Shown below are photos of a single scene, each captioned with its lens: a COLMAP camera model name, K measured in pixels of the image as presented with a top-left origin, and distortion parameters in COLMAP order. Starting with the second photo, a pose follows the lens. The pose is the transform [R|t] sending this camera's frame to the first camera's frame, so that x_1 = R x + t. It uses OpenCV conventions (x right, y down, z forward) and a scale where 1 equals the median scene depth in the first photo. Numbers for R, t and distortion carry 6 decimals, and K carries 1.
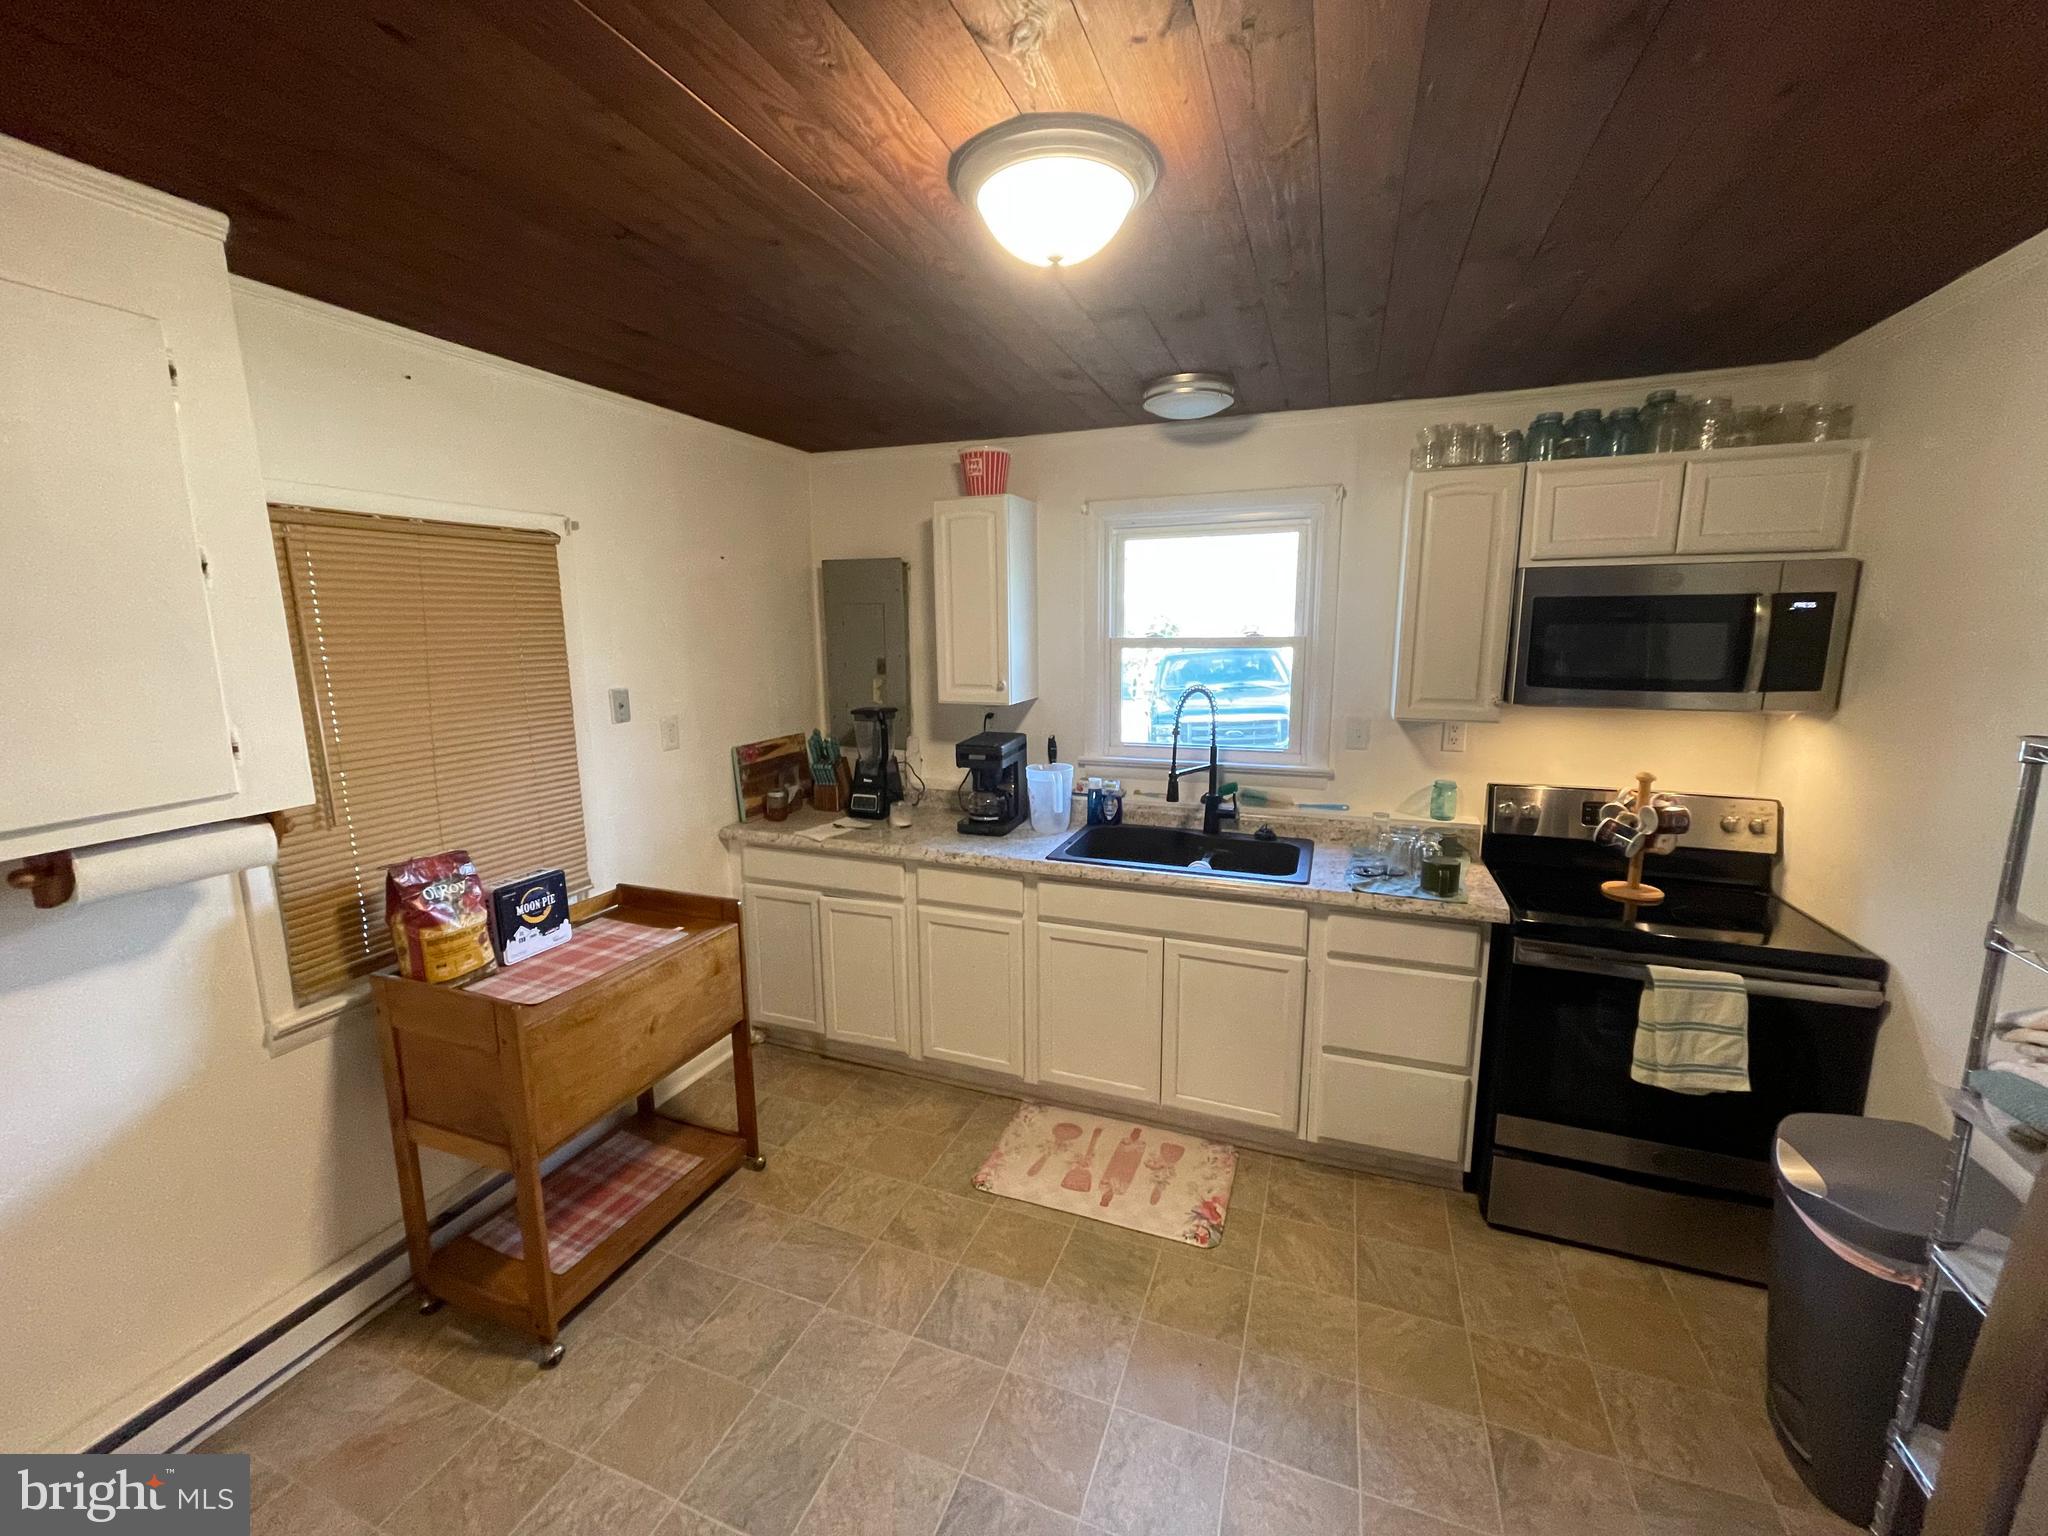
lens RADIAL K [[824.6, 0, 1021.3], [0, 824.6, 762.0], [0, 0, 1]] dist [-0.003523, 0.000028]
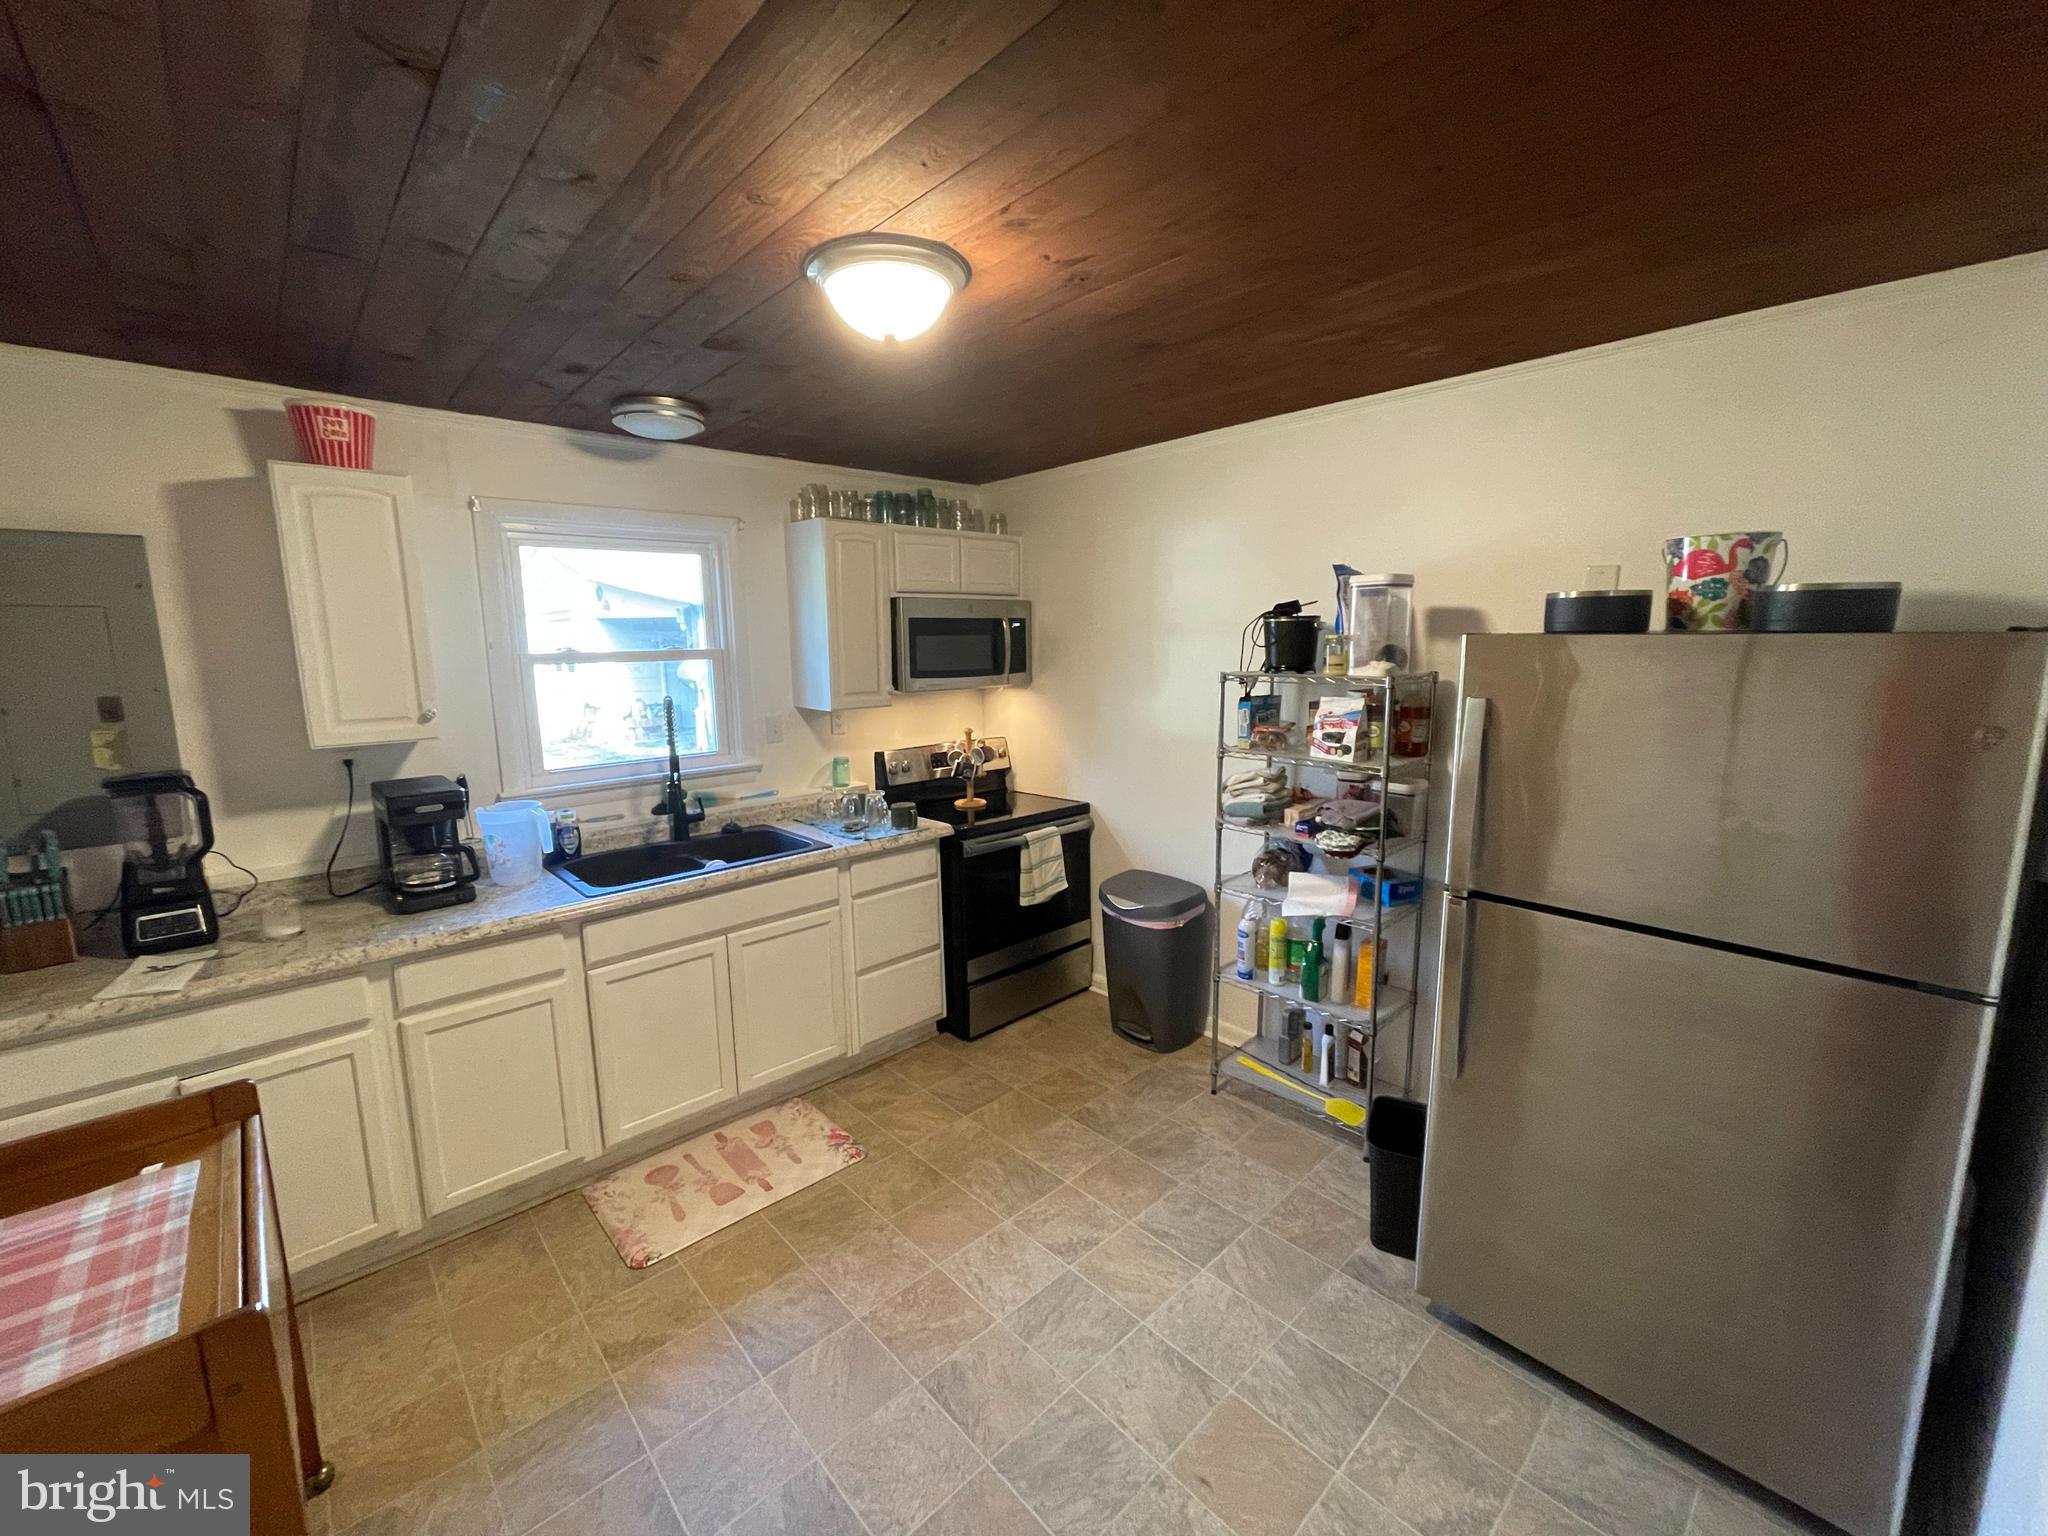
lens RADIAL K [[824.6, 0, 1021.3], [0, 824.6, 762.0], [0, 0, 1]] dist [-0.003523, 0.000028]
pose [[0.437799, -0.134258, 0.888992, -0.606390], [0.162206, 0.984357, 0.068779, -0.014293], [-0.884320, 0.114088, 0.452728, 0.183202]]
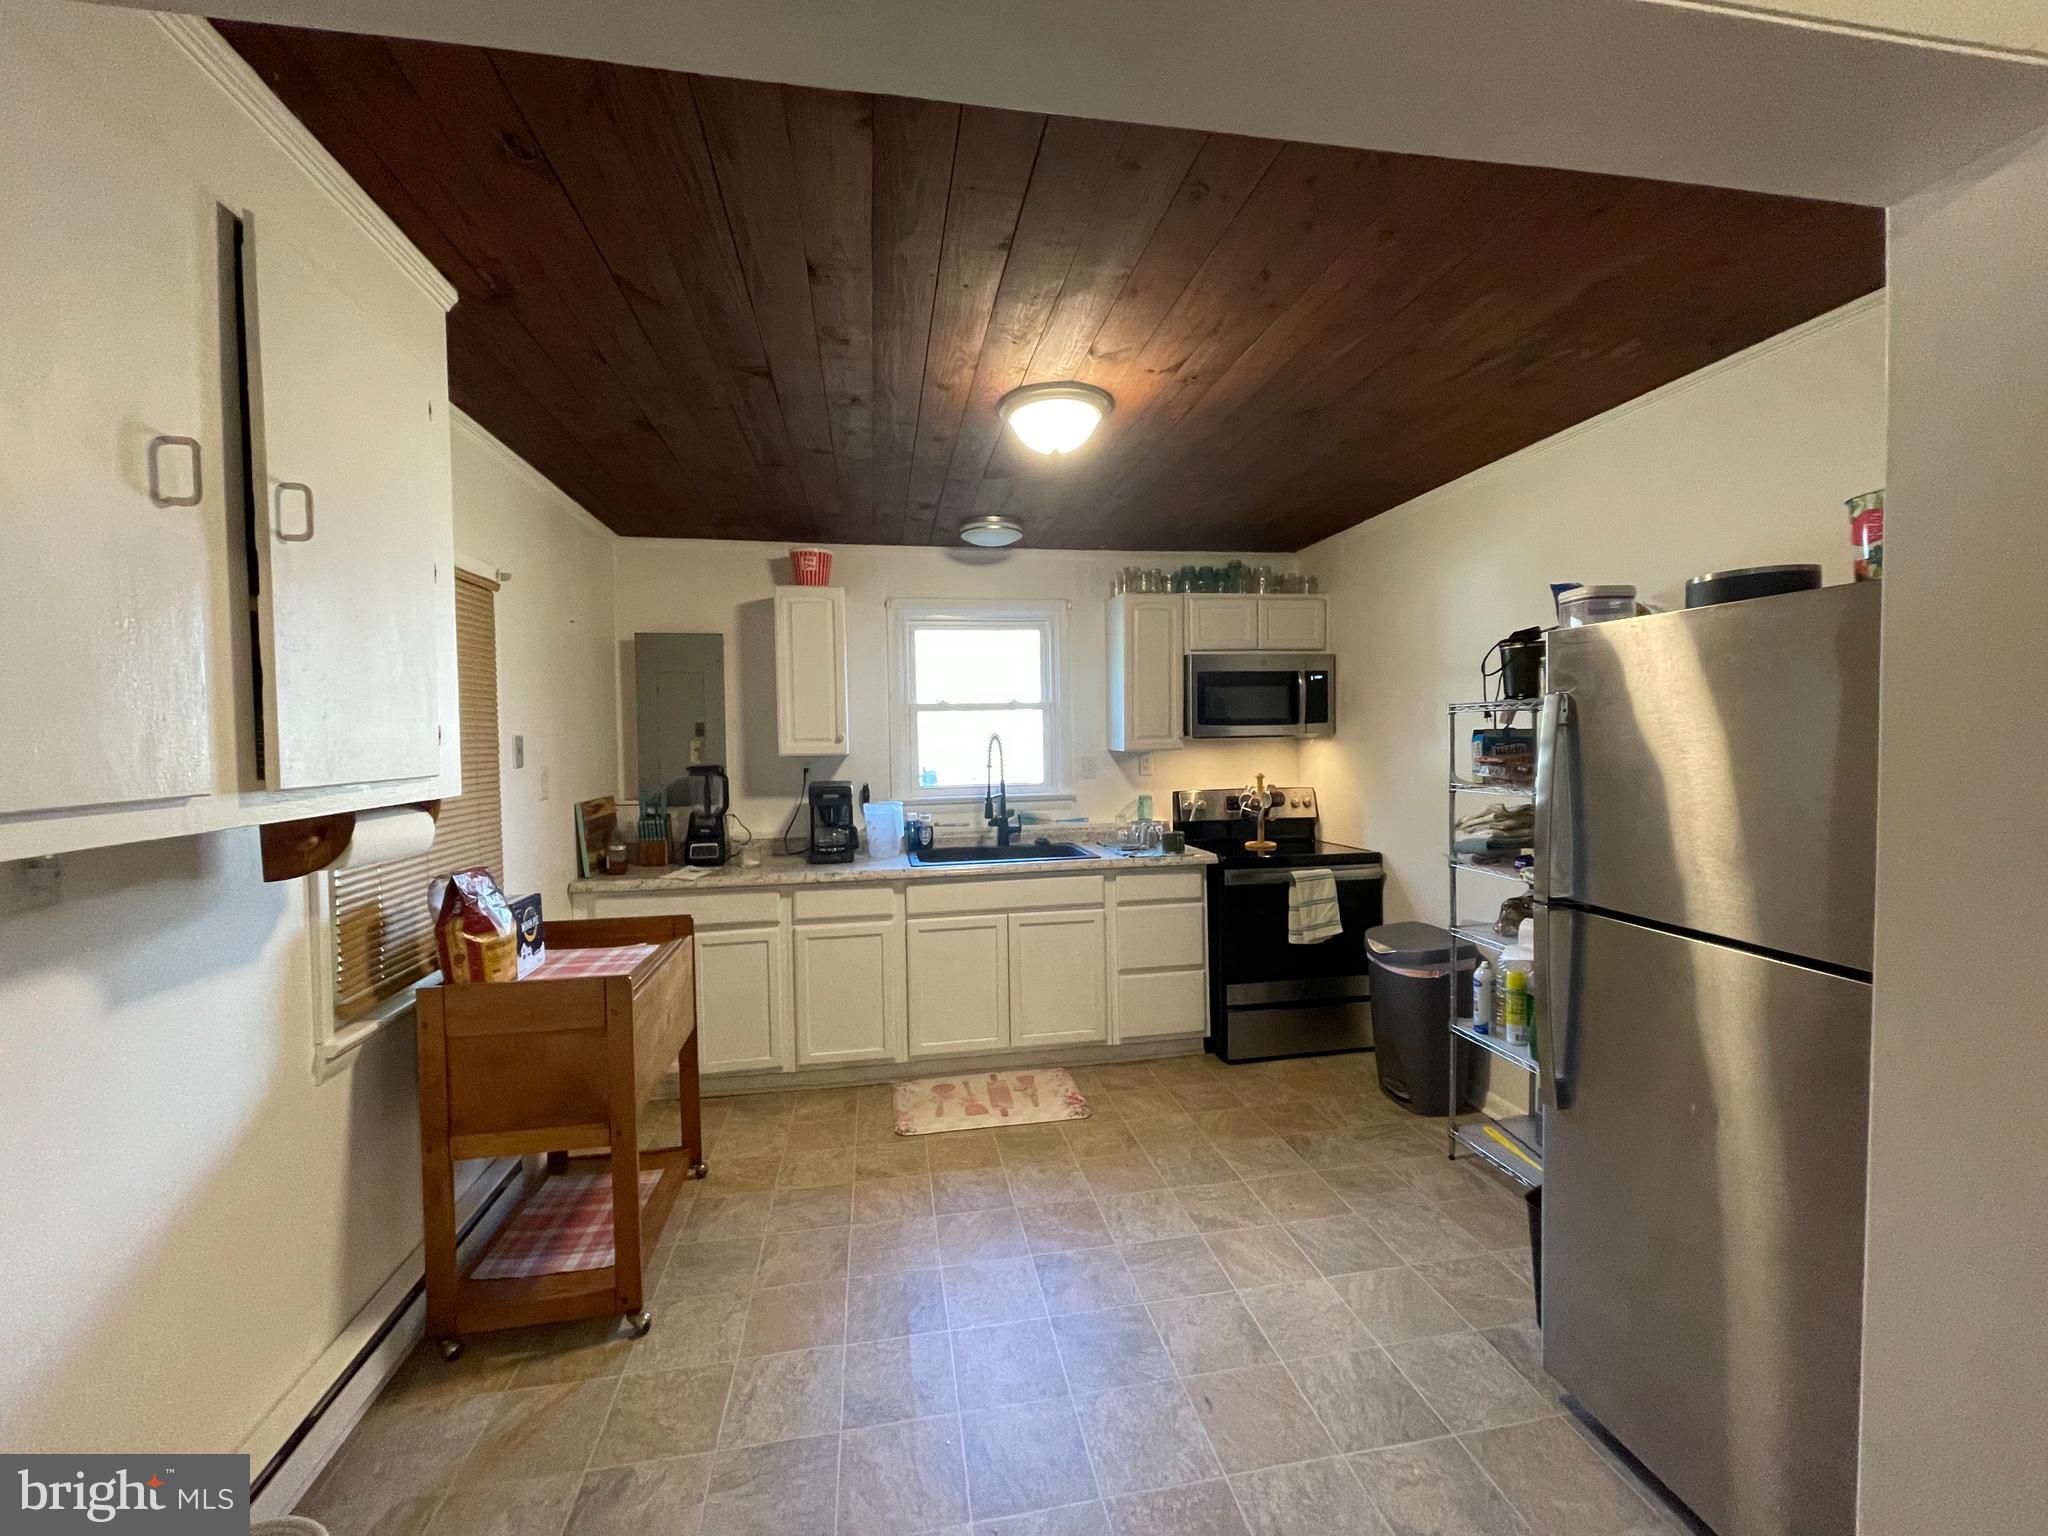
lens RADIAL K [[824.6, 0, 1021.3], [0, 824.6, 762.0], [0, 0, 1]] dist [-0.003523, 0.000028]
pose [[0.856101, -0.022395, 0.516323, -0.532236], [0.097527, 0.988111, -0.118849, 0.140325], [-0.507523, 0.152102, 0.848107, -0.200704]]
